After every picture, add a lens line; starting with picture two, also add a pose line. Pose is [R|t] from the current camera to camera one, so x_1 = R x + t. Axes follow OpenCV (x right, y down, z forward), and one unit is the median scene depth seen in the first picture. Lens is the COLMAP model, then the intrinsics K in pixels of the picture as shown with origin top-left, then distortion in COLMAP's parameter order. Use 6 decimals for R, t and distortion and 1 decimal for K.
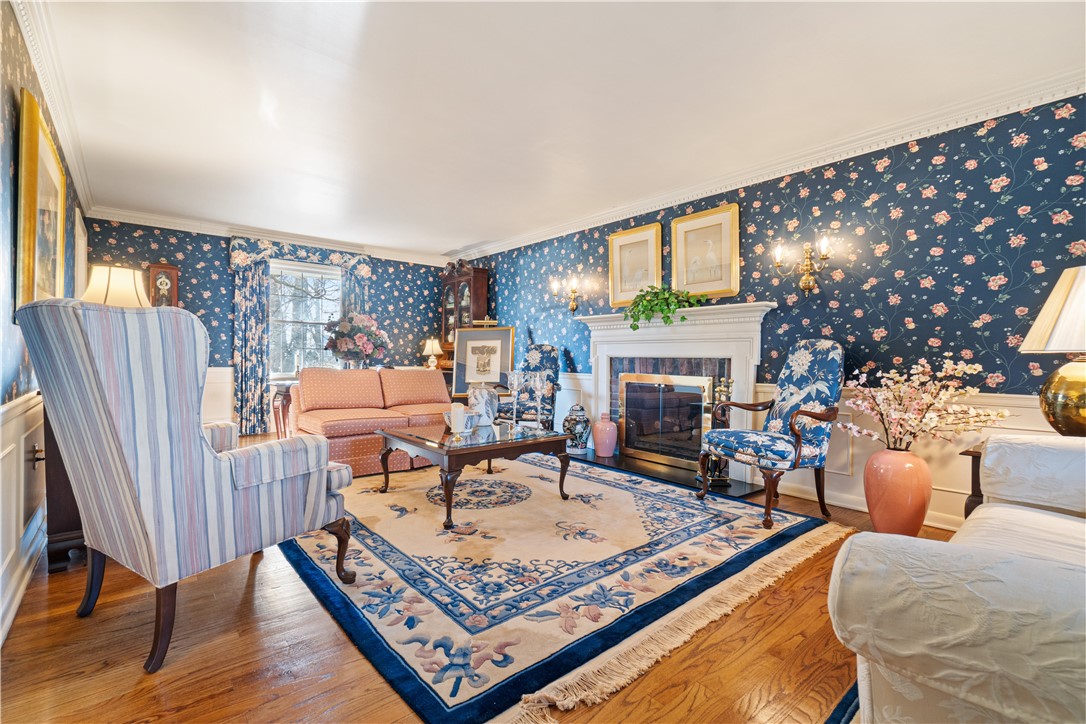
lens RADIAL K [[482.4, 0, 536.3], [0, 482.4, 366.4], [0, 0, 1]] dist [0.003694, -0.001145]
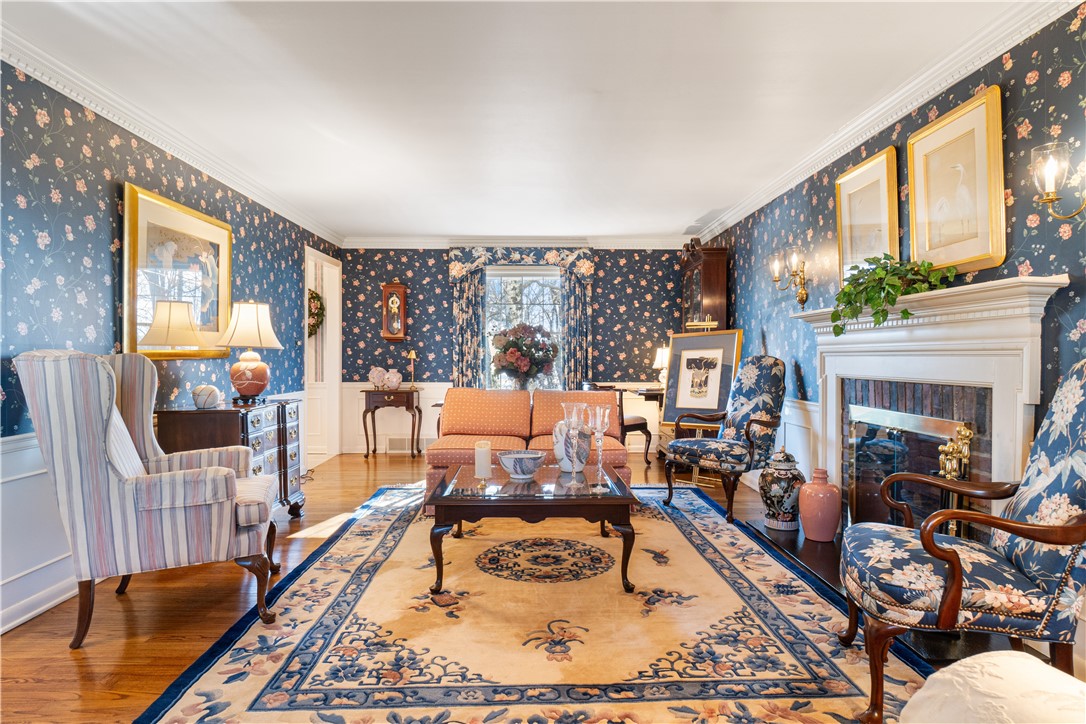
lens RADIAL K [[631.4, 0, 544.3], [0, 631.4, 364.4], [0, 0, 1]] dist [-0.006815, 0.003257]
pose [[0.783379, -0.003077, -0.621536, 0.480867], [-0.004204, 0.999939, -0.010248, -0.035511], [0.621530, 0.010641, 0.783318, 0.197783]]
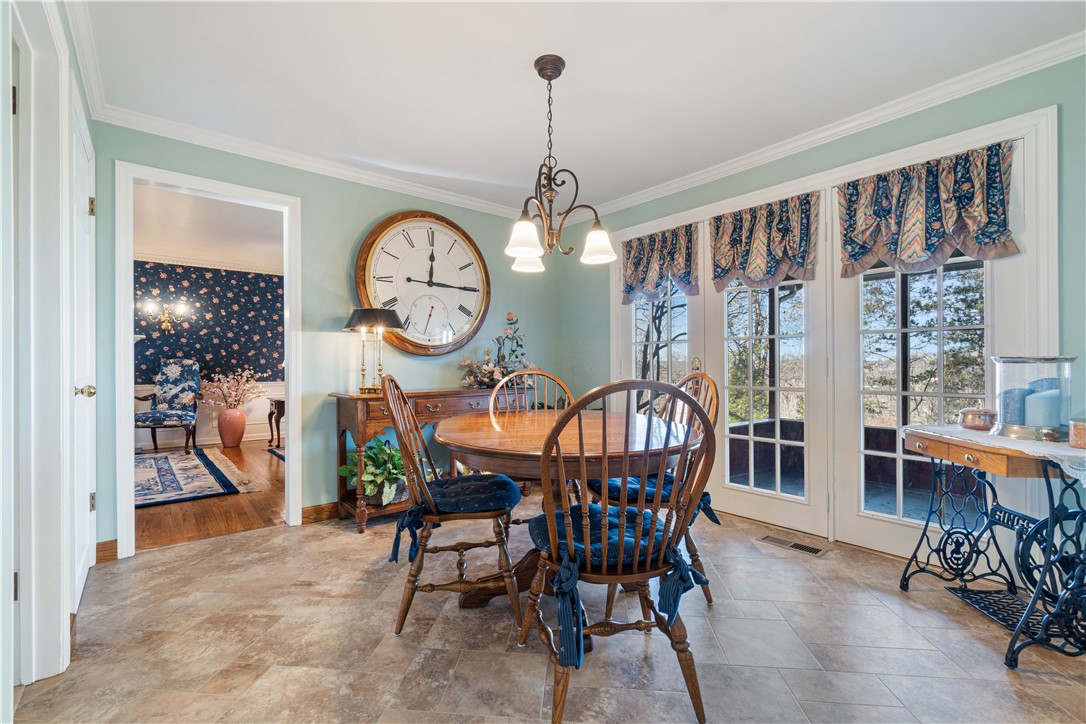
lens RADIAL K [[482.4, 0, 545.7], [0, 482.4, 365.0], [0, 0, 1]] dist [0.003694, -0.001145]
pose [[0.009588, -0.008220, 0.999920, -1.157013], [0.020707, 0.999753, 0.008020, -0.016538], [-0.999740, 0.020628, 0.009756, -0.394538]]
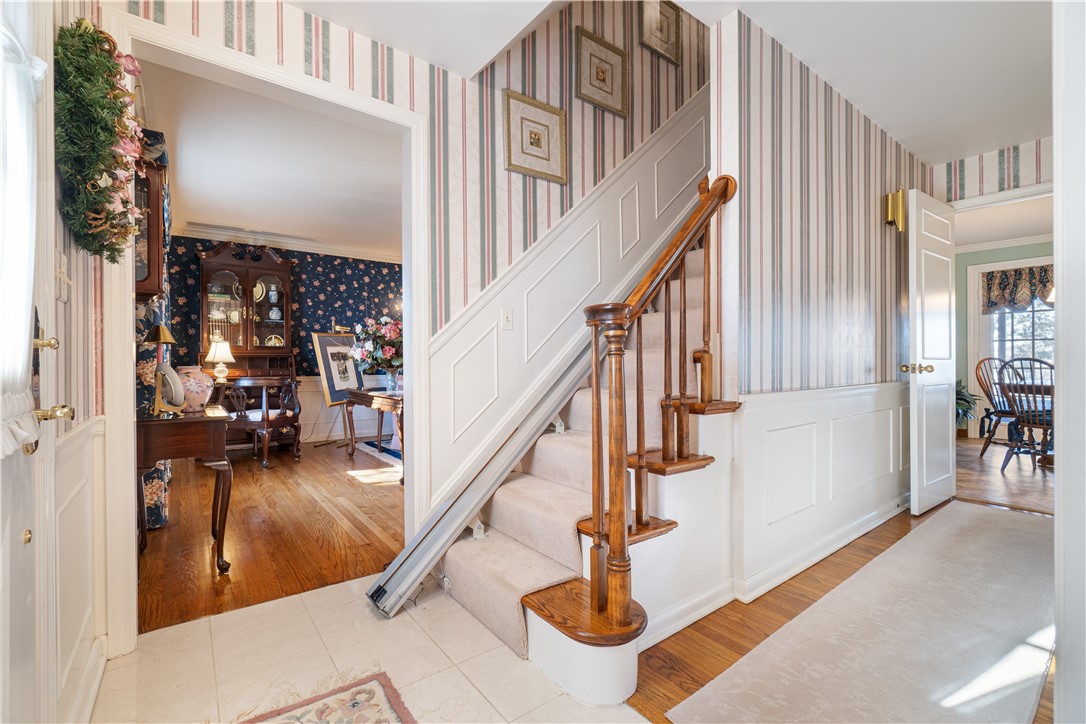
lens RADIAL K [[482.4, 0, 544.1], [0, 482.4, 361.5], [0, 0, 1]] dist [0.003694, -0.001145]
pose [[0.043565, -0.010966, 0.998990, -1.765488], [0.024197, 0.999658, 0.009918, -0.038279], [-0.998758, 0.023741, 0.043815, 0.893871]]
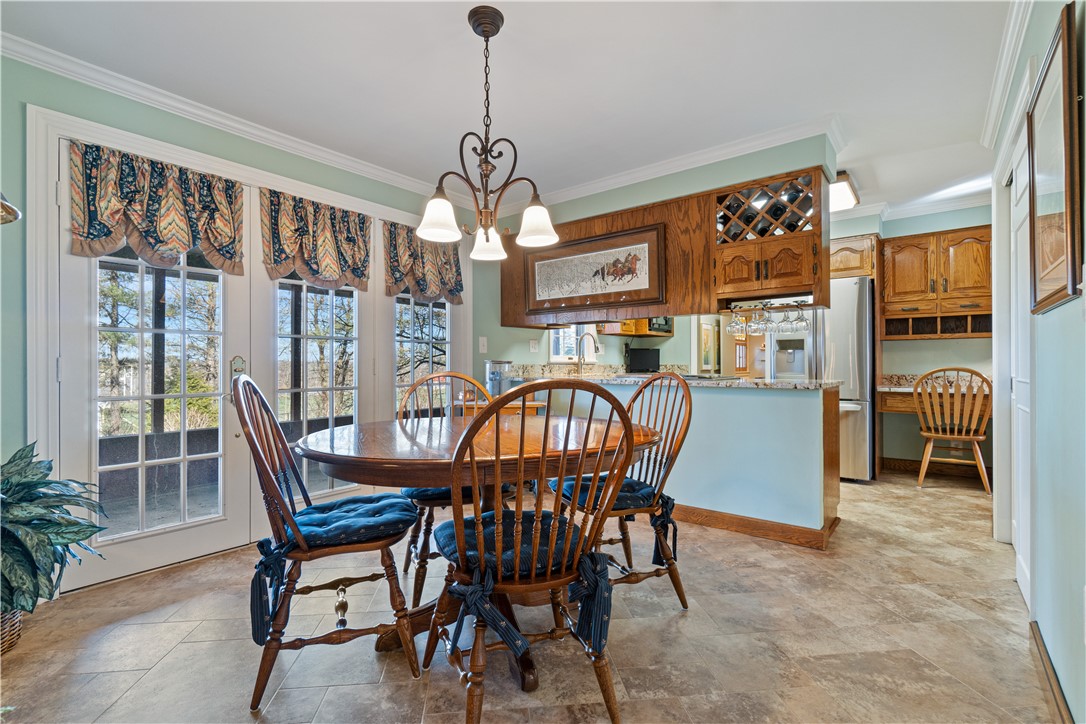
lens RADIAL K [[482.4, 0, 543.4], [0, 482.4, 363.5], [0, 0, 1]] dist [0.003694, -0.001145]
pose [[-0.980676, -0.006069, -0.195544, -0.480268], [-0.009773, 0.999791, 0.017984, -0.025133], [0.195394, 0.019547, -0.980530, 0.160240]]
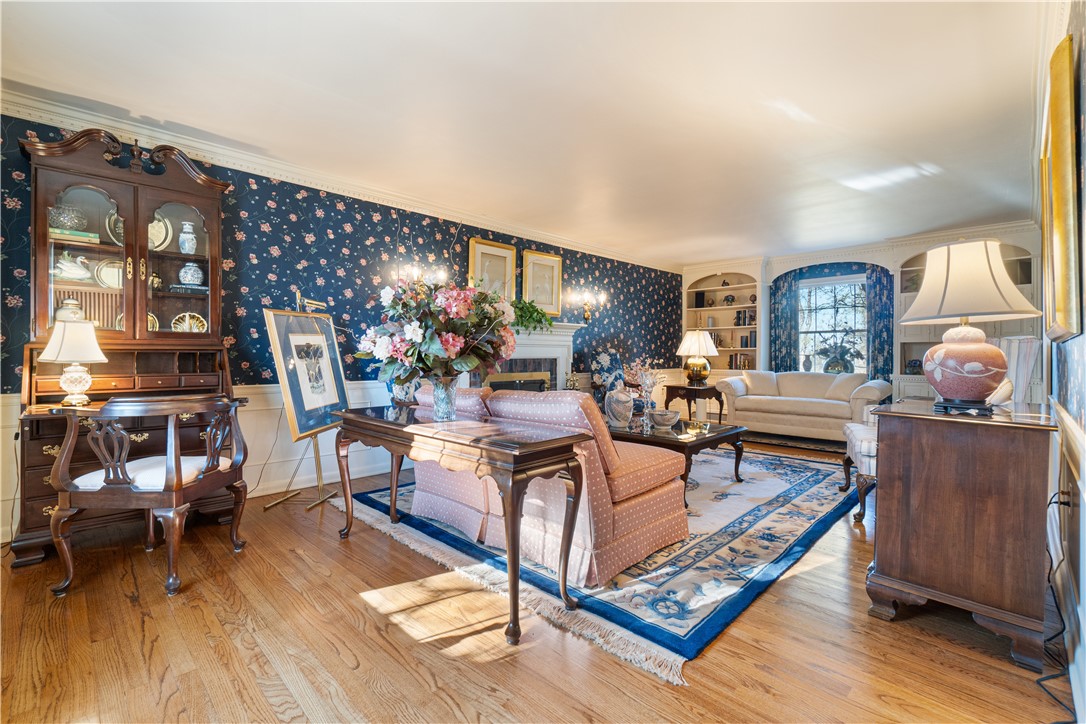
lens RADIAL K [[482.4, 0, 539.3], [0, 482.4, 353.3], [0, 0, 1]] dist [0.003694, -0.001145]
pose [[-0.091967, -0.007896, 0.995731, -1.162791], [0.019318, 0.999766, 0.009713, -0.052417], [-0.995575, 0.020129, -0.091792, 1.288379]]
